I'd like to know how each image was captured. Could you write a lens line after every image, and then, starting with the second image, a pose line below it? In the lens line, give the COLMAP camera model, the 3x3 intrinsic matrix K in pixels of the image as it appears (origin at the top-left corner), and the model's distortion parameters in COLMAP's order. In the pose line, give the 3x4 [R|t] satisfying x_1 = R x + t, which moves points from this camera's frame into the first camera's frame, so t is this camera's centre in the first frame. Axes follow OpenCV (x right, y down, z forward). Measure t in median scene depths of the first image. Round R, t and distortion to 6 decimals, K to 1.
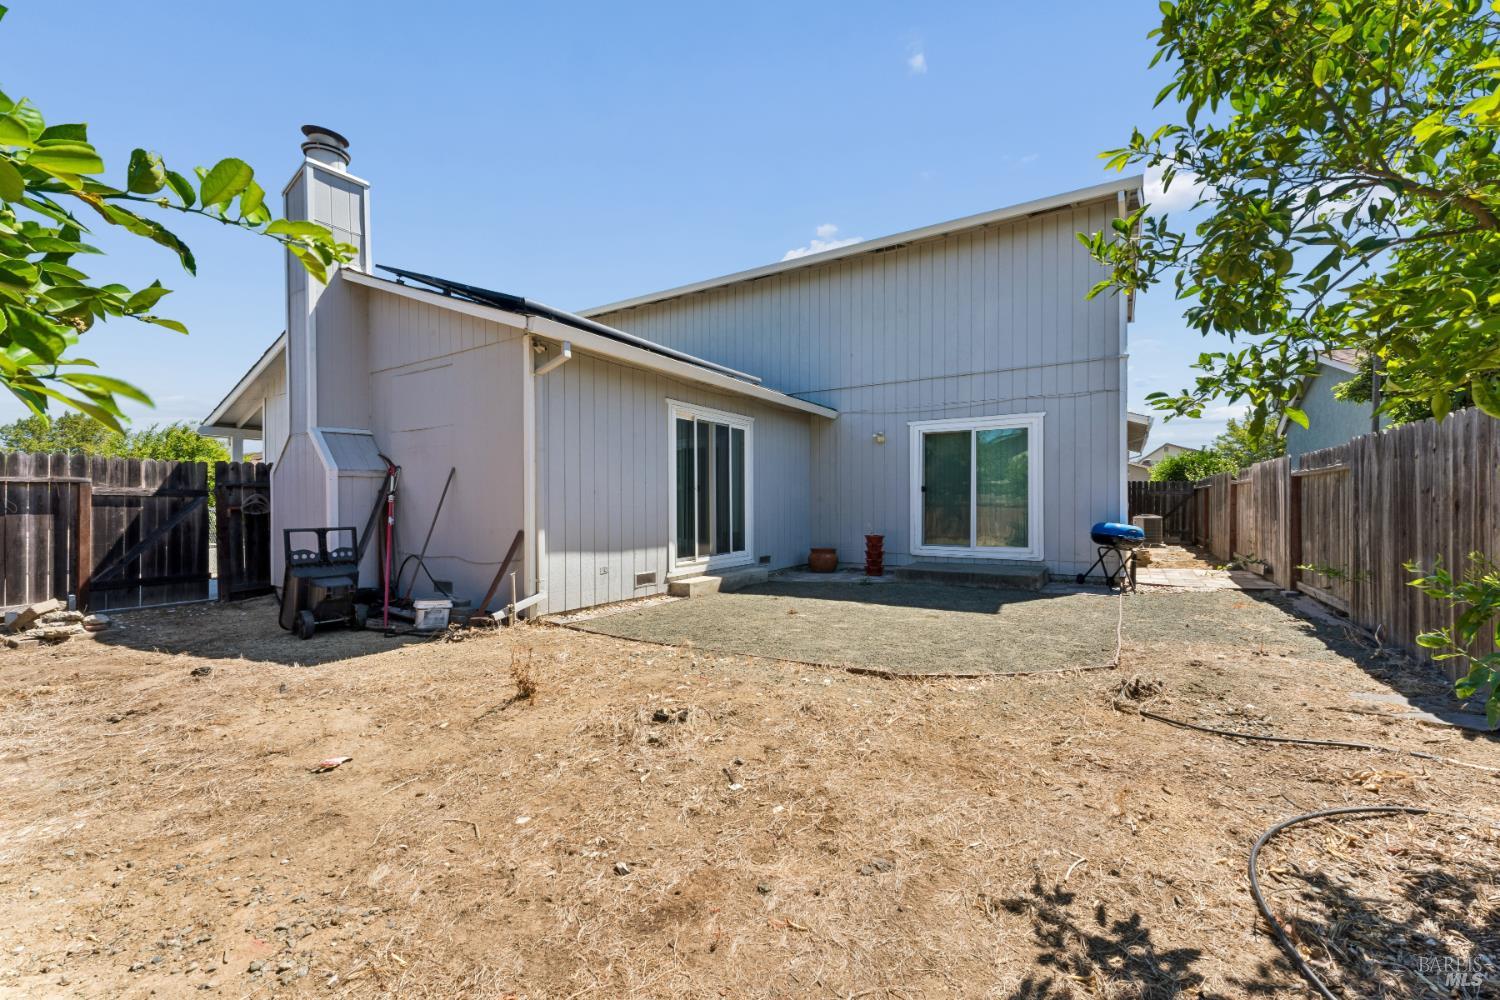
lens RADIAL K [[604.8, 0, 750.0], [0, 604.8, 500.0], [0, 0, 1]] dist [0.019608, -0.000081]
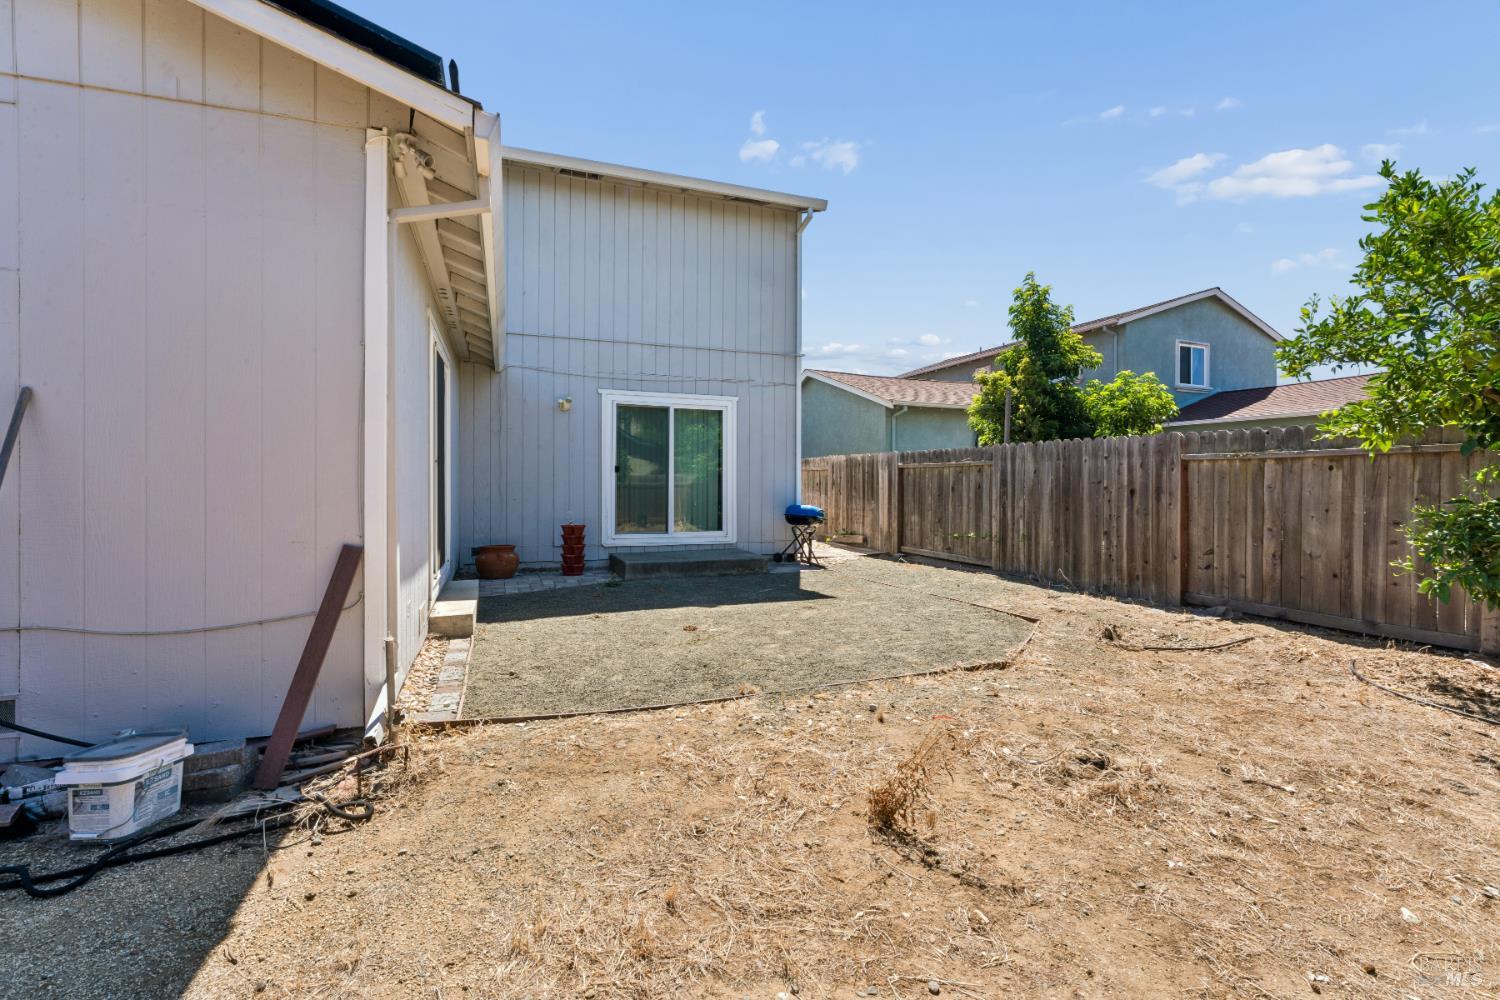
lens RADIAL K [[667.0, 0, 750.0], [0, 667.0, 500.0], [0, 0, 1]] dist [-0.001577, 0.000498]
pose [[0.614670, -0.014749, 0.788646, -0.365849], [-0.011803, 0.999541, 0.027893, -0.002797], [-0.788696, -0.026454, 0.614214, 0.273628]]
